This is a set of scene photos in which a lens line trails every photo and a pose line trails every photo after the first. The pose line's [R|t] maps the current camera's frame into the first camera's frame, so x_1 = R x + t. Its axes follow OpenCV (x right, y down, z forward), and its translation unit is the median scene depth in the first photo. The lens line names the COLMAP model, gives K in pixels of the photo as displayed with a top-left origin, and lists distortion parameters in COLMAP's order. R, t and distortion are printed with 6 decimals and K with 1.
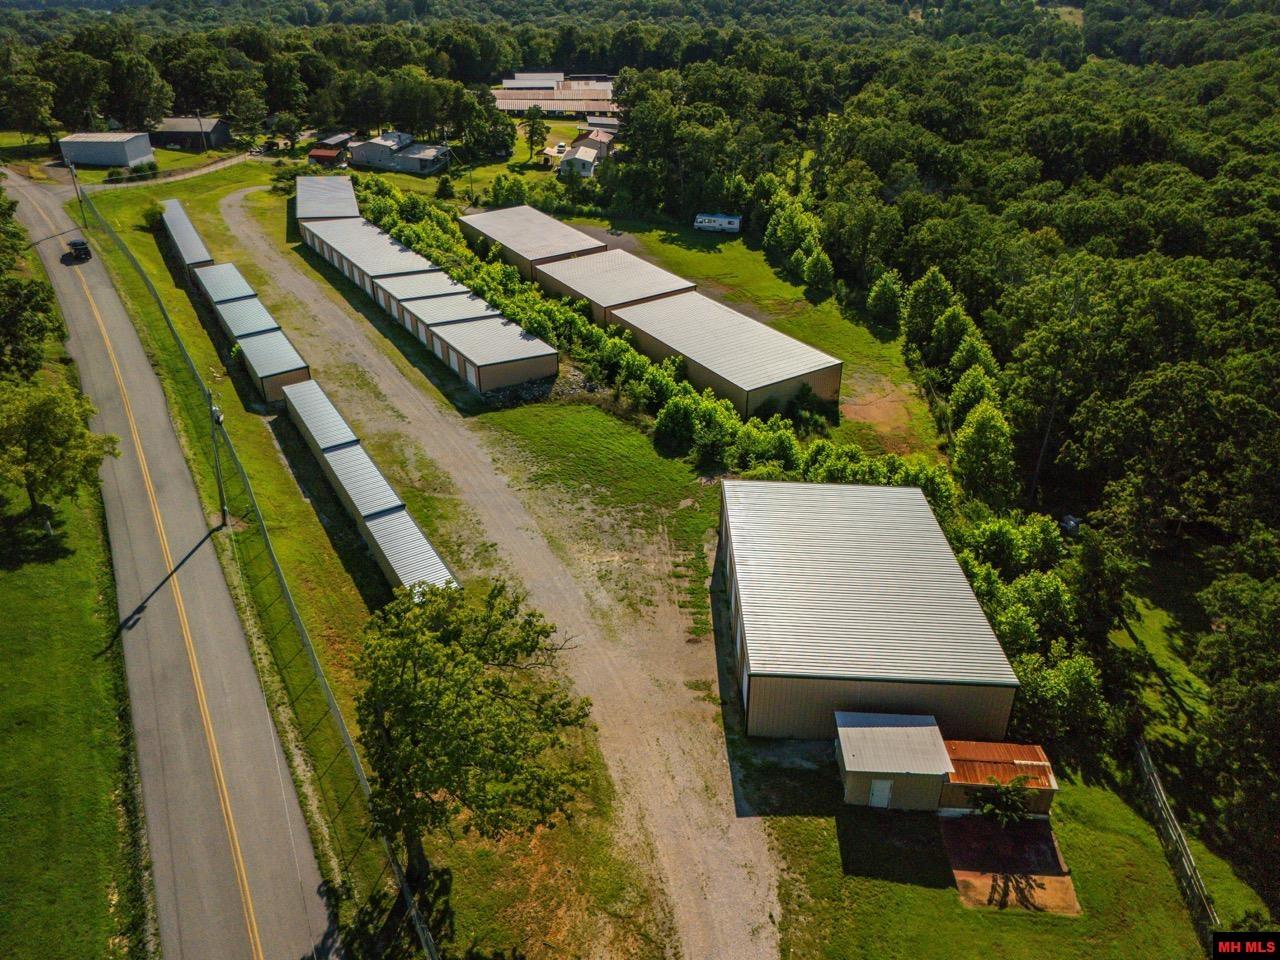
lens RADIAL K [[935.0, 0, 640.0], [0, 935.0, 480.0], [0, 0, 1]] dist [0.034552, -0.020073]
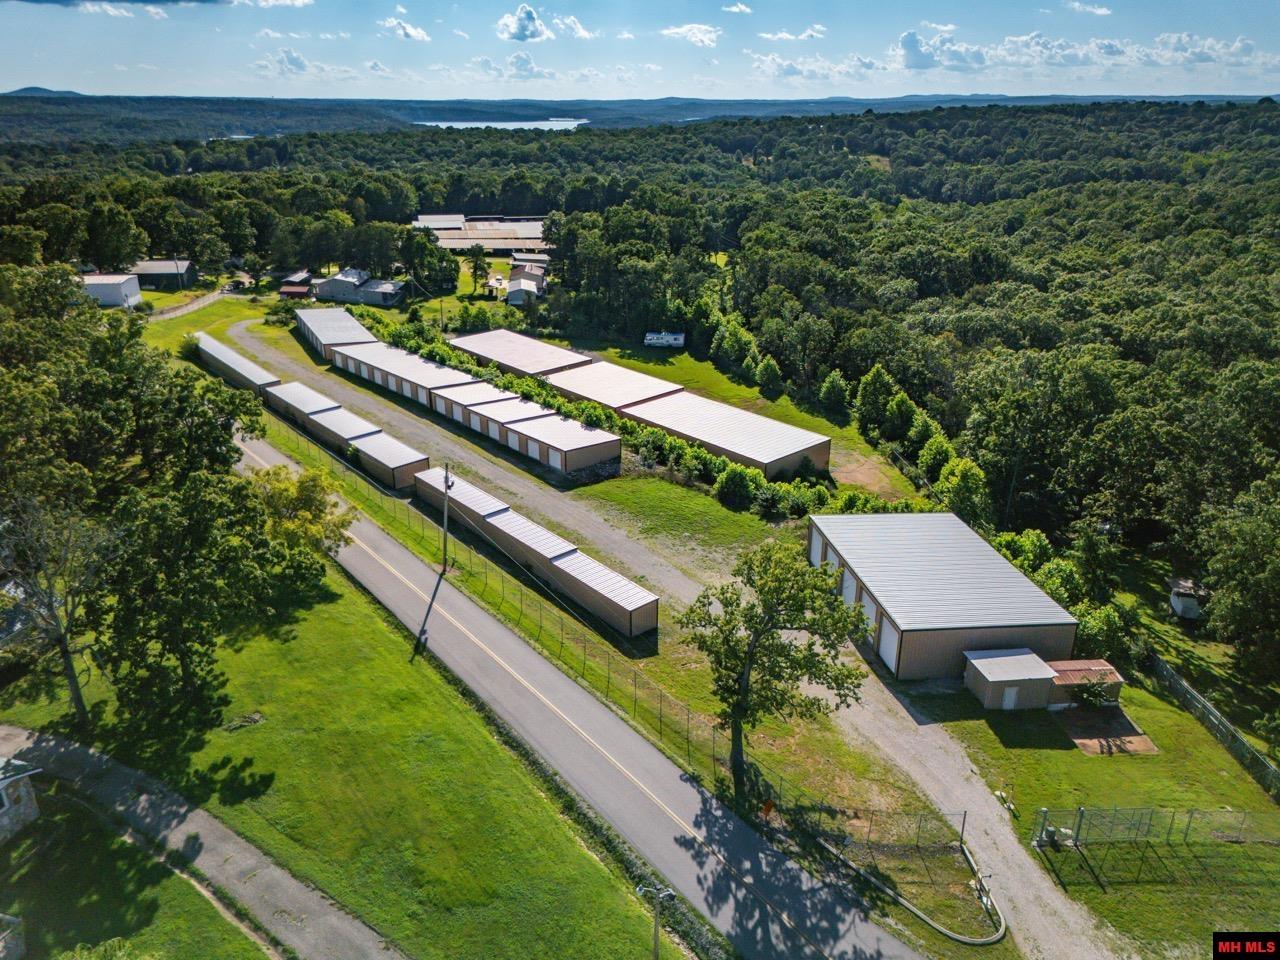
lens RADIAL K [[931.4, 0, 640.0], [0, 931.4, 480.0], [0, 0, 1]] dist [0.053694, -0.038296]
pose [[0.986413, -0.055346, 0.154684, -0.144425], [0.074835, 0.989562, -0.123155, 0.039181], [-0.146253, 0.133058, 0.980258, -0.106614]]
